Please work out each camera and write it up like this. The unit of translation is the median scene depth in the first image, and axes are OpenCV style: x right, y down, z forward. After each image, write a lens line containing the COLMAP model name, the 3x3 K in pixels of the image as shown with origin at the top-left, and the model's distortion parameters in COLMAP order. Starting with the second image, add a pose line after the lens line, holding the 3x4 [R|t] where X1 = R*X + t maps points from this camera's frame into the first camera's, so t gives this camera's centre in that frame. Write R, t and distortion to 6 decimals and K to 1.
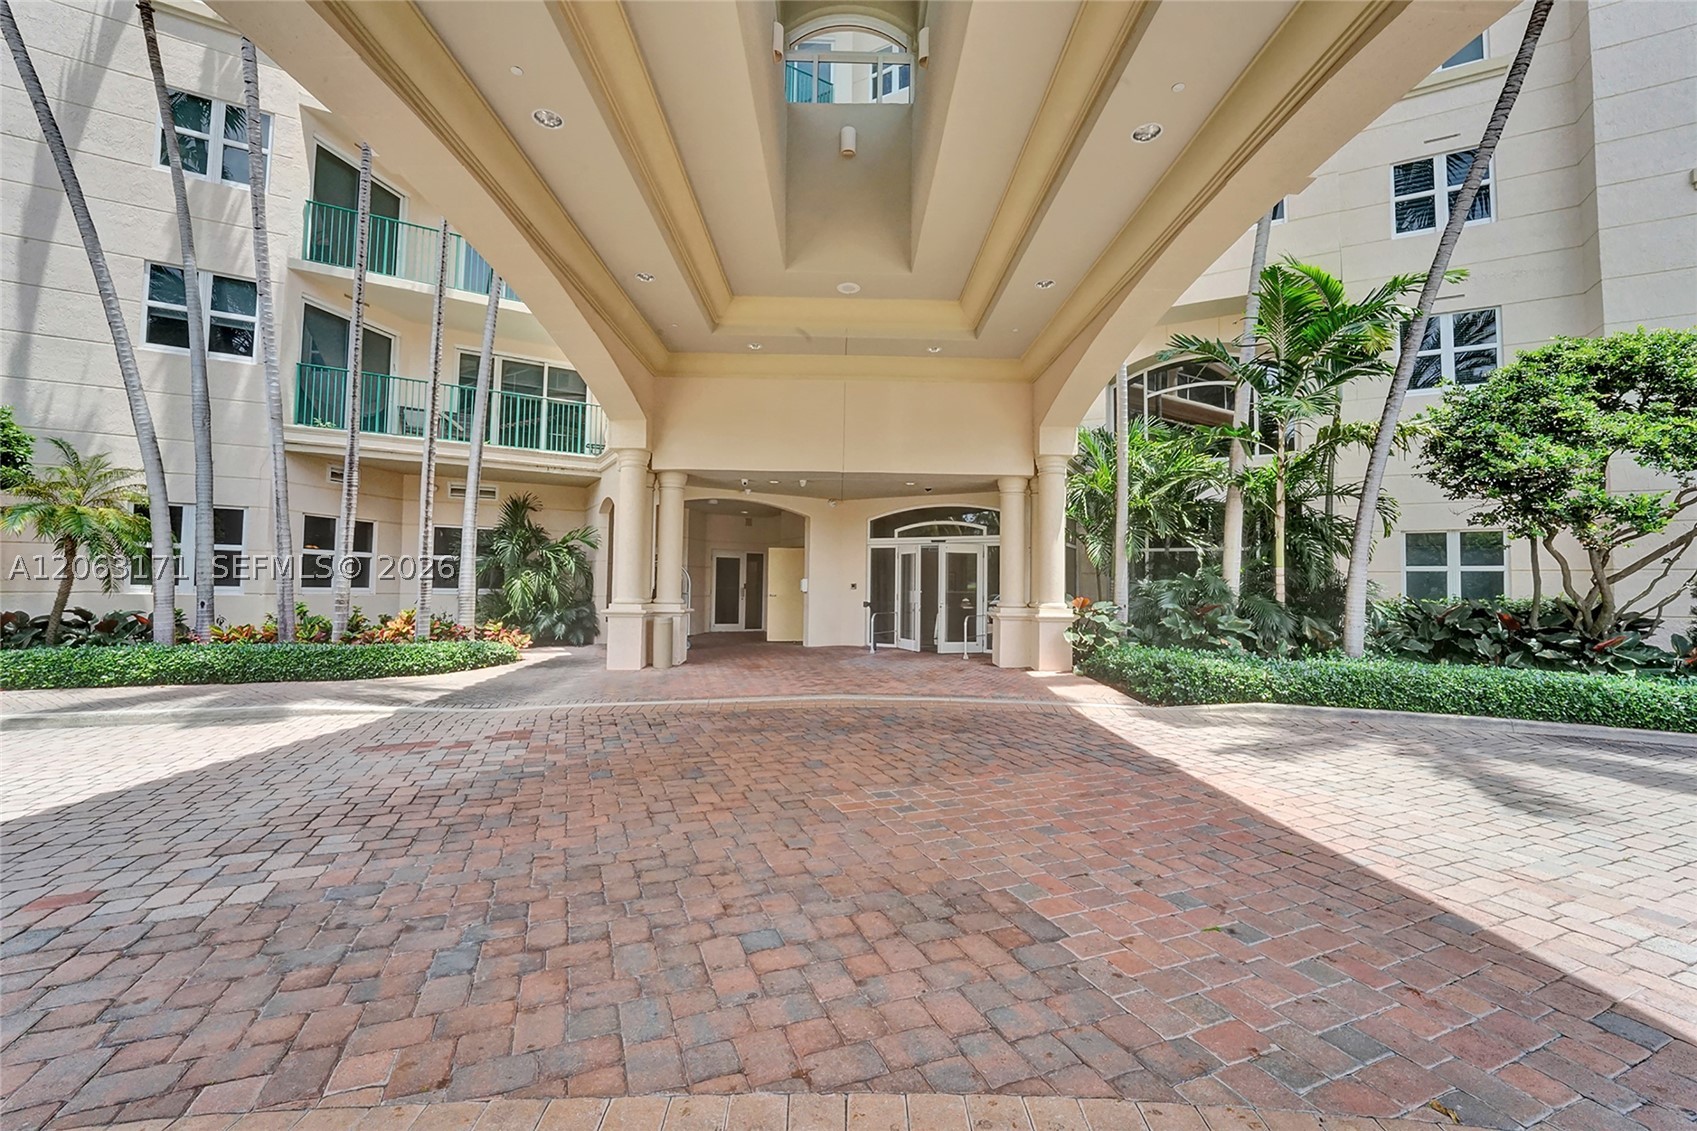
lens RADIAL K [[690.0, 0, 841.5], [0, 690.0, 562.6], [0, 0, 1]] dist [-0.022991, 0.000600]
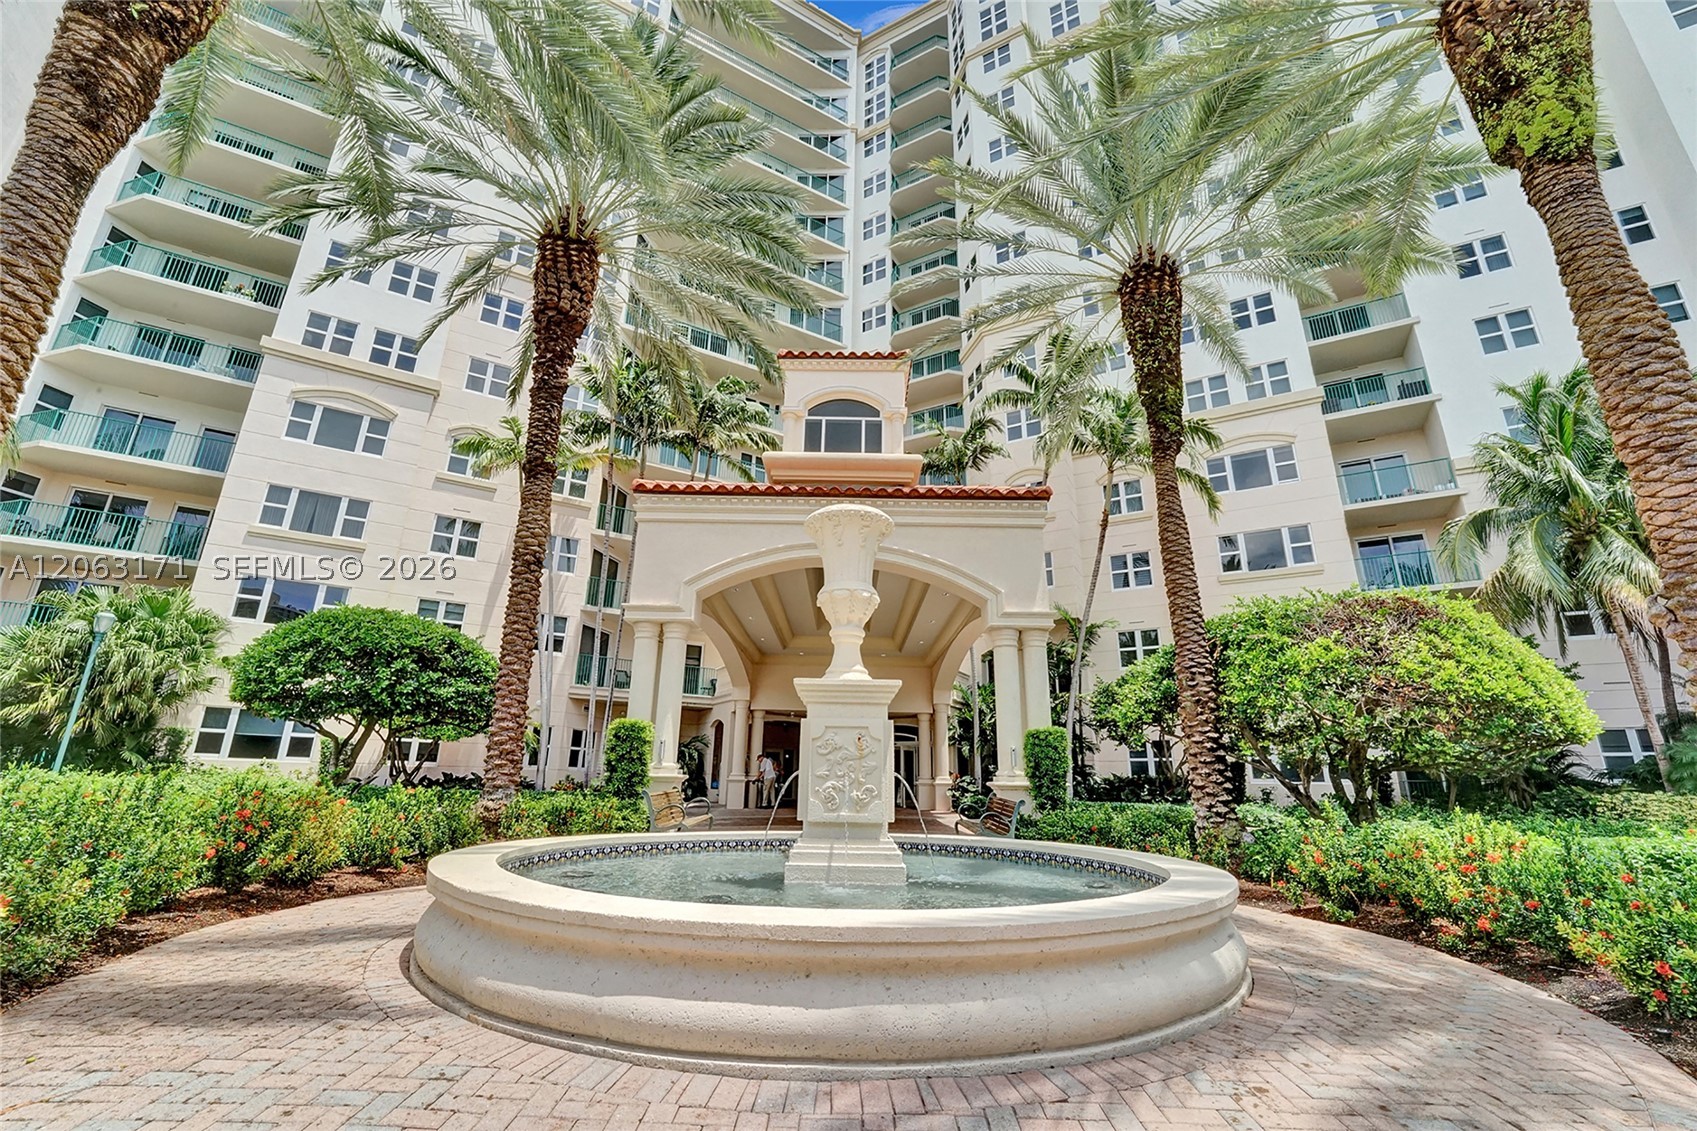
lens RADIAL K [[690.0, 0, 841.5], [0, 690.0, 562.6], [0, 0, 1]] dist [-0.022991, 0.000600]
pose [[0.999945, 0.002285, -0.010241, 0.023238], [-0.005013, 0.961428, -0.275010, 0.010692], [0.009217, 0.275046, 0.961387, -1.132039]]
